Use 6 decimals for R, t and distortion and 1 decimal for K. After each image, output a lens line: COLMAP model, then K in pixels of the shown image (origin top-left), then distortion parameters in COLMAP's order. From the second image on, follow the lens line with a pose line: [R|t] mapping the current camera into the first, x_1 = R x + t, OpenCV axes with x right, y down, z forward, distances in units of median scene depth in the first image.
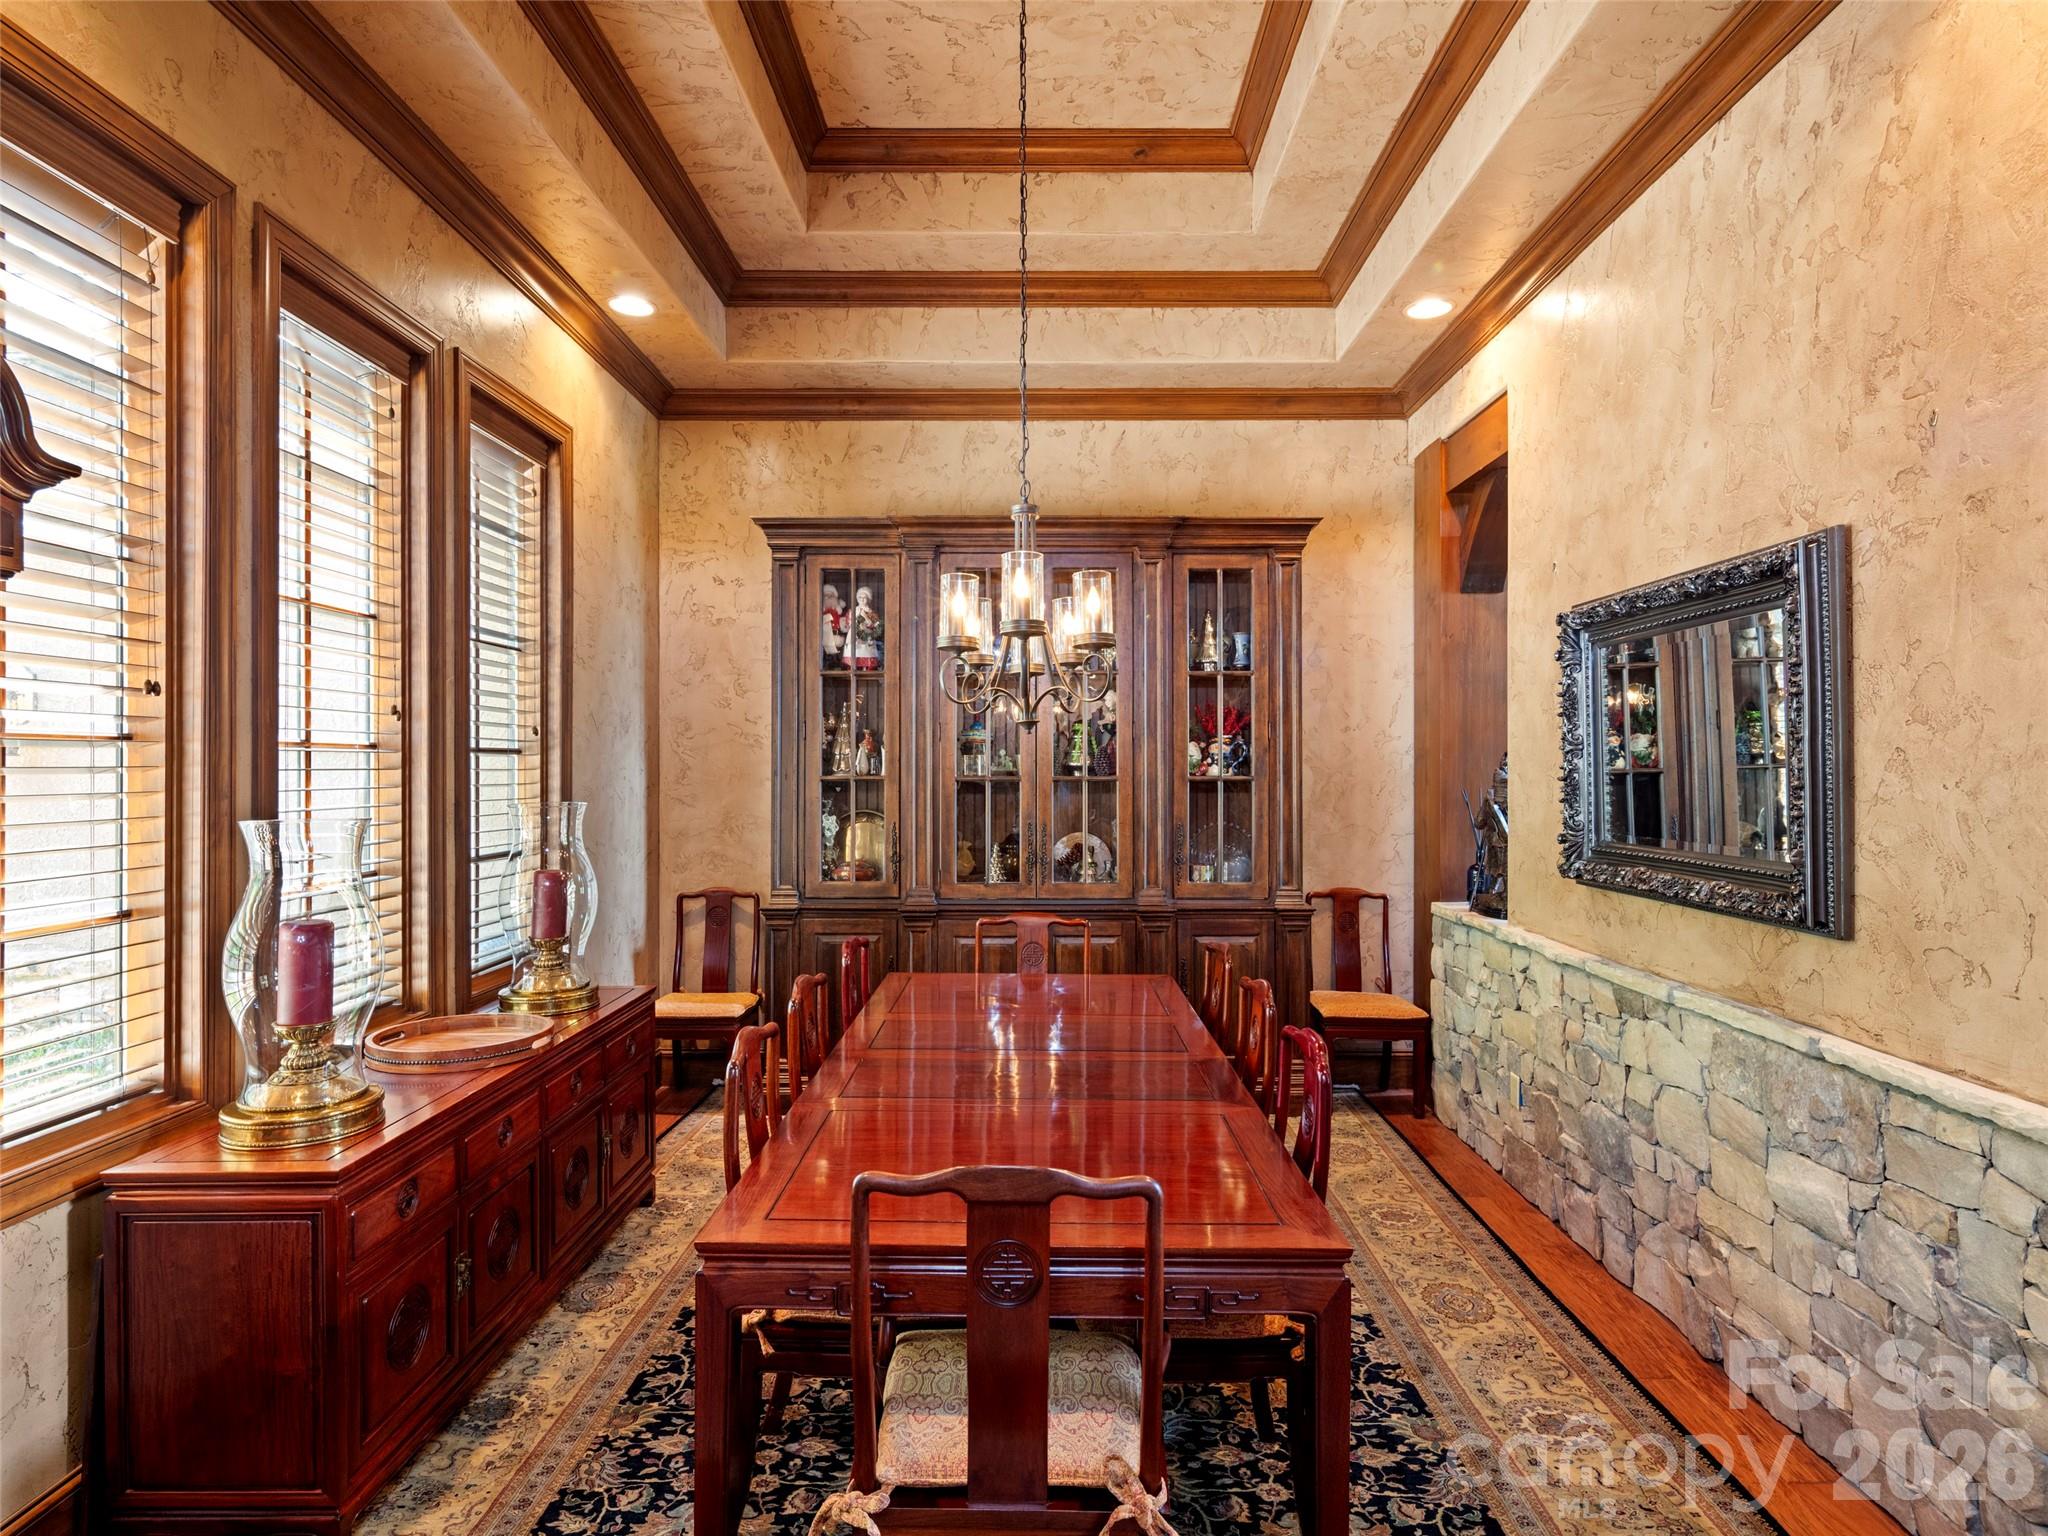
lens RADIAL K [[1120.7, 0, 1017.3], [0, 1120.7, 761.6], [0, 0, 1]] dist [0.007264, -0.004654]
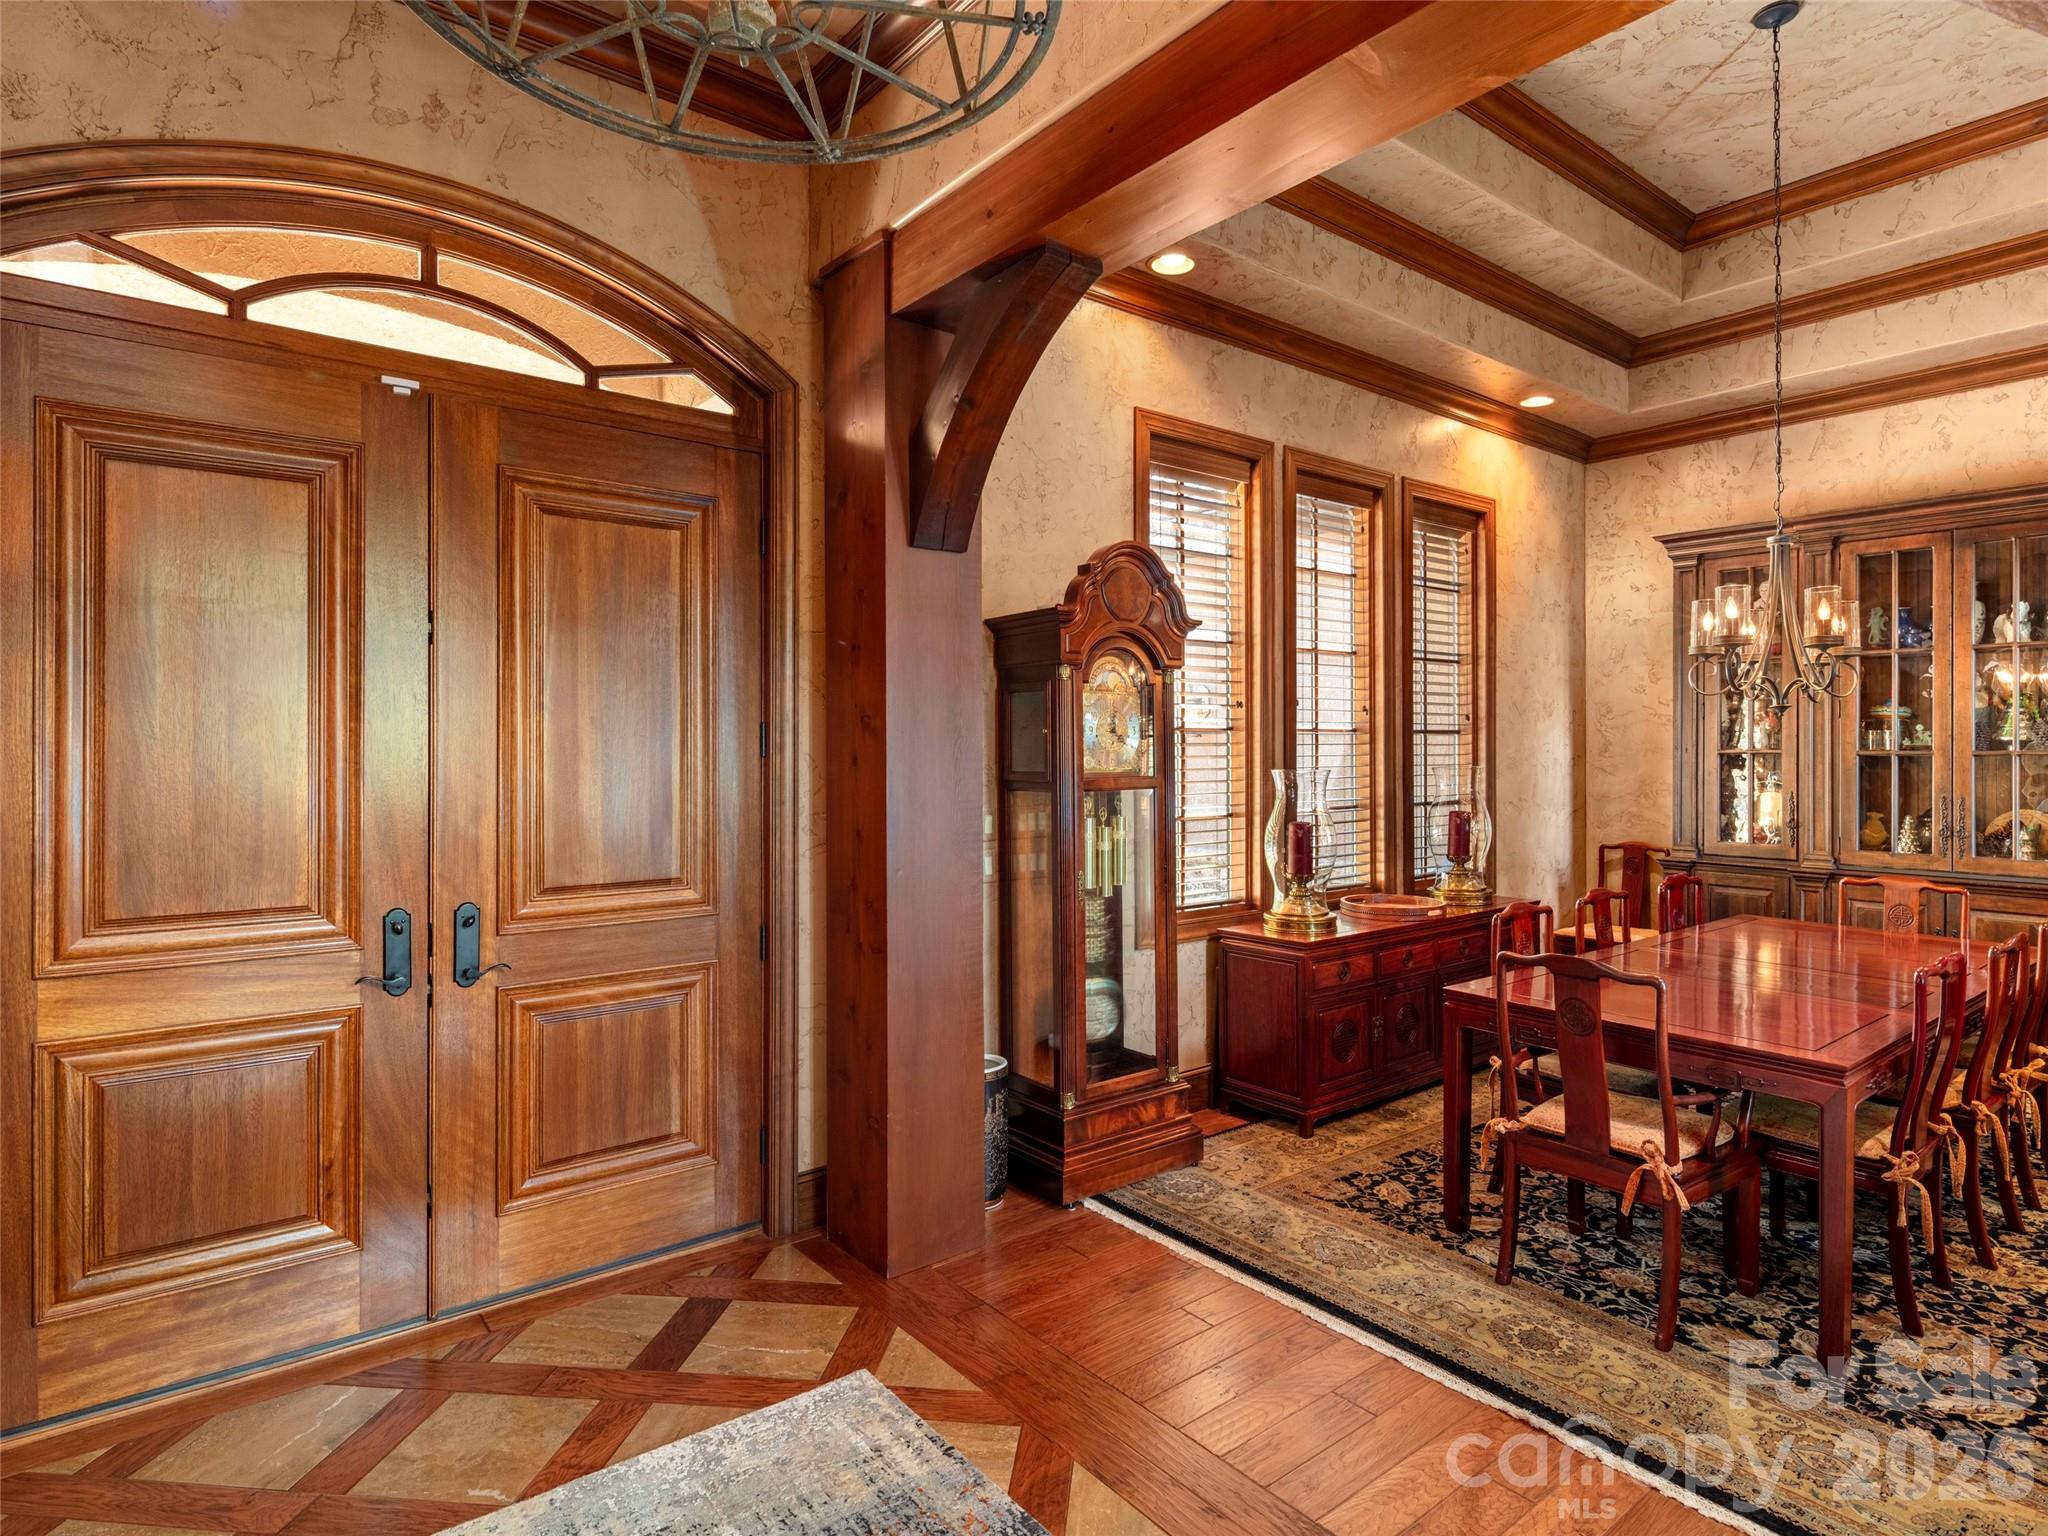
lens RADIAL K [[1120.7, 0, 1025.3], [0, 1120.7, 755.5], [0, 0, 1]] dist [0.007264, -0.004654]
pose [[0.620345, 0.006425, -0.784303, 0.395475], [0.006193, 0.999895, 0.013090, -0.001415], [0.784305, -0.012978, 0.620240, -0.383924]]
